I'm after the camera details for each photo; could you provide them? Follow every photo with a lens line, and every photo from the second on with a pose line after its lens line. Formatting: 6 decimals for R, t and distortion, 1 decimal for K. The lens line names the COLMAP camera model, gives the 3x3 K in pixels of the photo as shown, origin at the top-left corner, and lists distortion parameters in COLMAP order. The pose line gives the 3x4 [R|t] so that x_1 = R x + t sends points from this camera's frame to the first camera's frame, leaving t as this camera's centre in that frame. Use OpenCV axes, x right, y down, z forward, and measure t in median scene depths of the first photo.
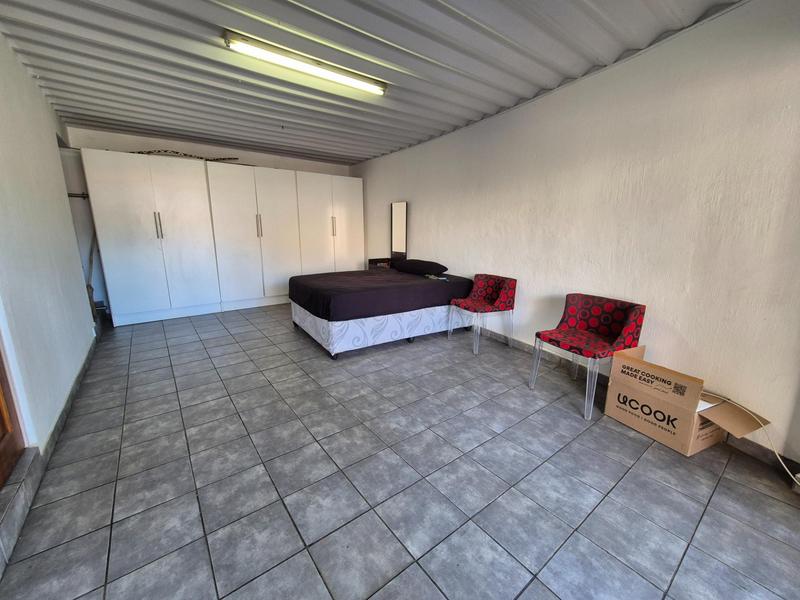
lens RADIAL K [[340.4, 0, 411.0], [0, 340.4, 300.3], [0, 0, 1]] dist [-0.000863, 0.001087]
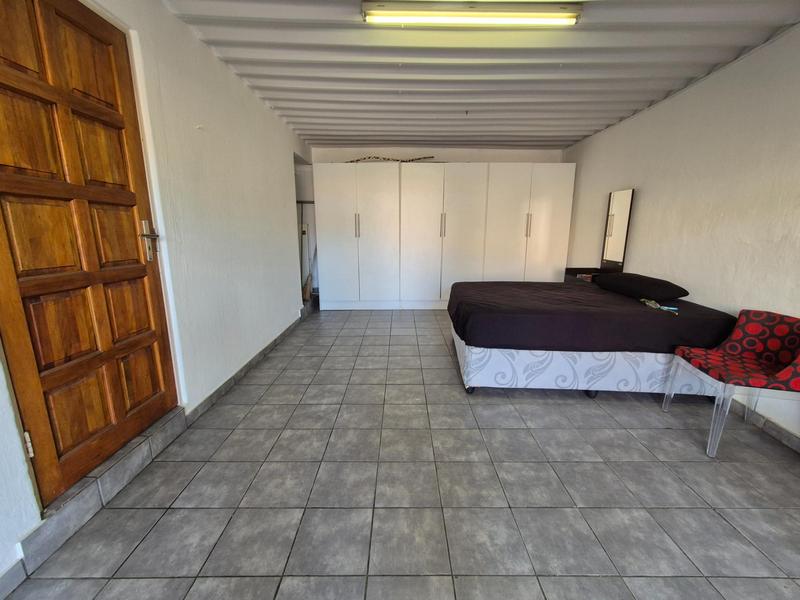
lens RADIAL K [[340.4, 0, 411.0], [0, 340.4, 300.3], [0, 0, 1]] dist [-0.000863, 0.001087]
pose [[0.781478, 0.126137, -0.611049, 0.120233], [-0.127121, 0.990998, 0.041993, -0.053478], [0.610845, 0.044861, 0.790478, 0.271009]]
